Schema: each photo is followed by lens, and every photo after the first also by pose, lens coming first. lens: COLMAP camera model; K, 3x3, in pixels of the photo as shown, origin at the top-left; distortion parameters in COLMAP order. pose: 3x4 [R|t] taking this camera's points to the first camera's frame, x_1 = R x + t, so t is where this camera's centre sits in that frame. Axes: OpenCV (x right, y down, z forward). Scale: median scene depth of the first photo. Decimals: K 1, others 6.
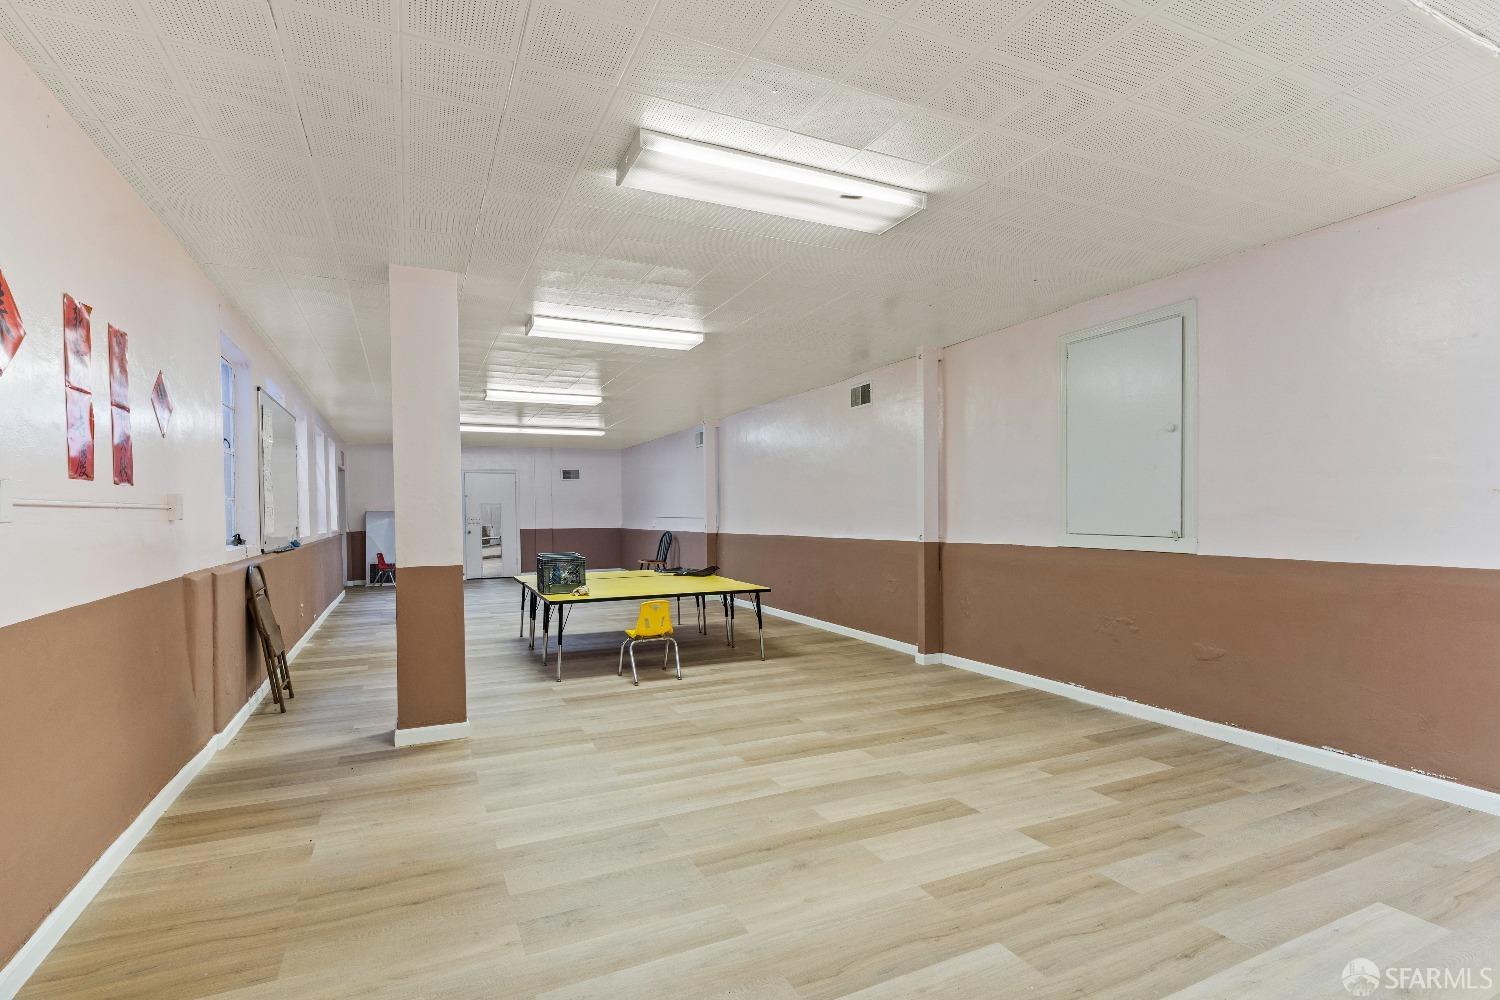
lens RADIAL K [[729.8, 0, 754.9], [0, 729.8, 512.9], [0, 0, 1]] dist [-0.000557, 0.000531]
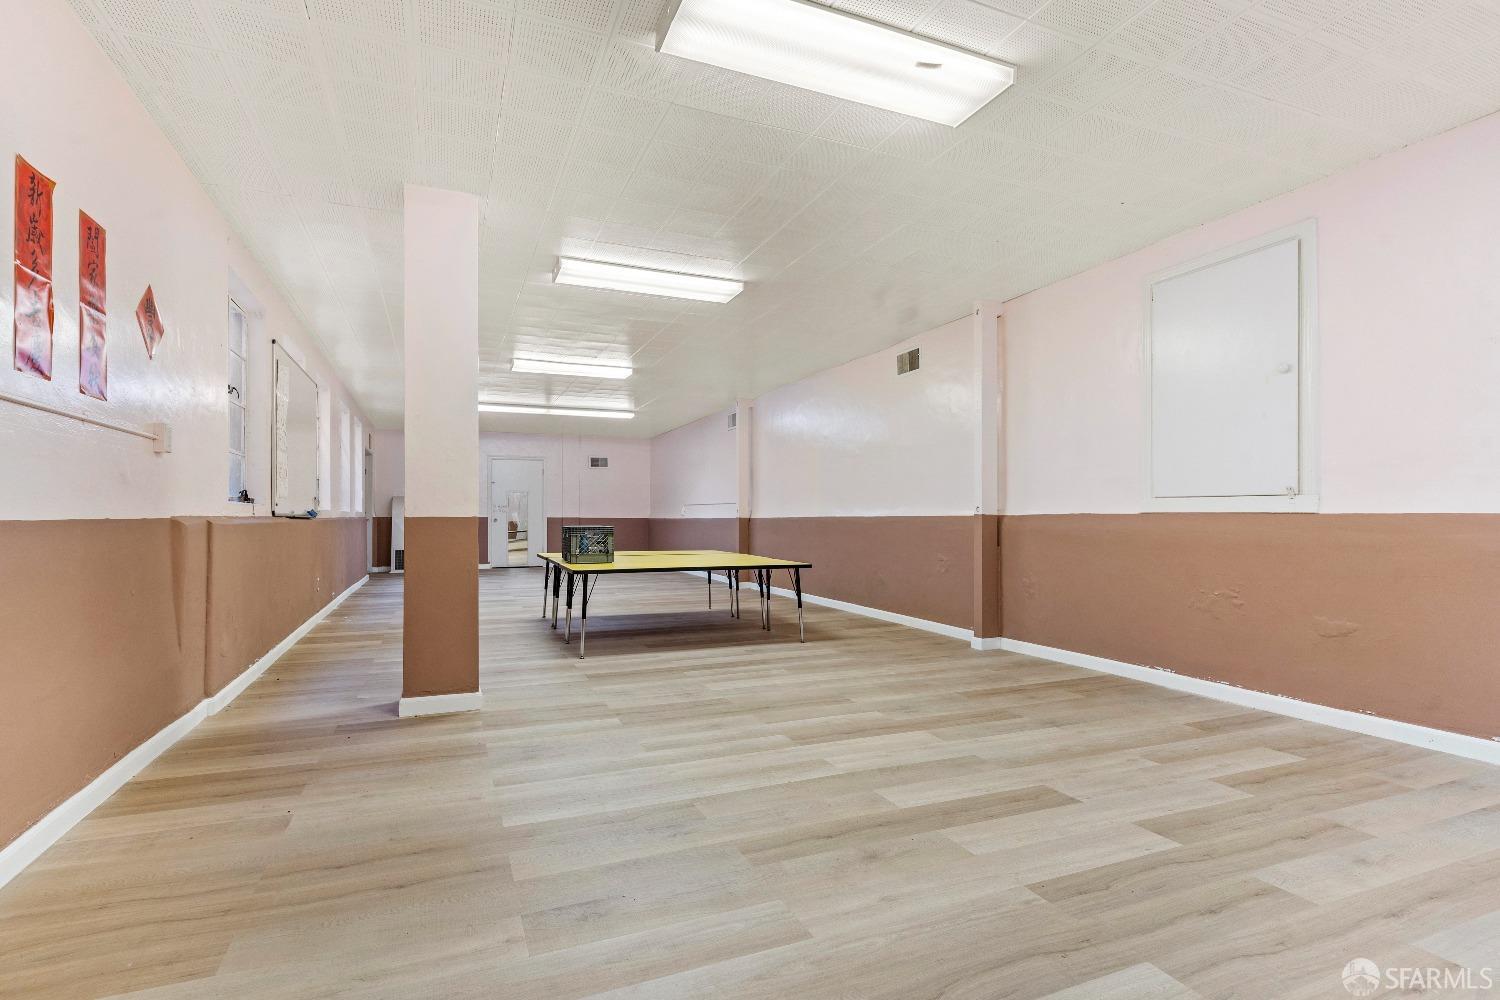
lens RADIAL K [[729.8, 0, 748.9], [0, 729.8, 500.3], [0, 0, 1]] dist [-0.000557, 0.000531]
pose [[0.998973, 0.009437, -0.044314, -0.026106], [-0.010607, 0.999600, -0.026231, 0.071782], [0.044049, 0.026674, 0.998673, 0.114030]]
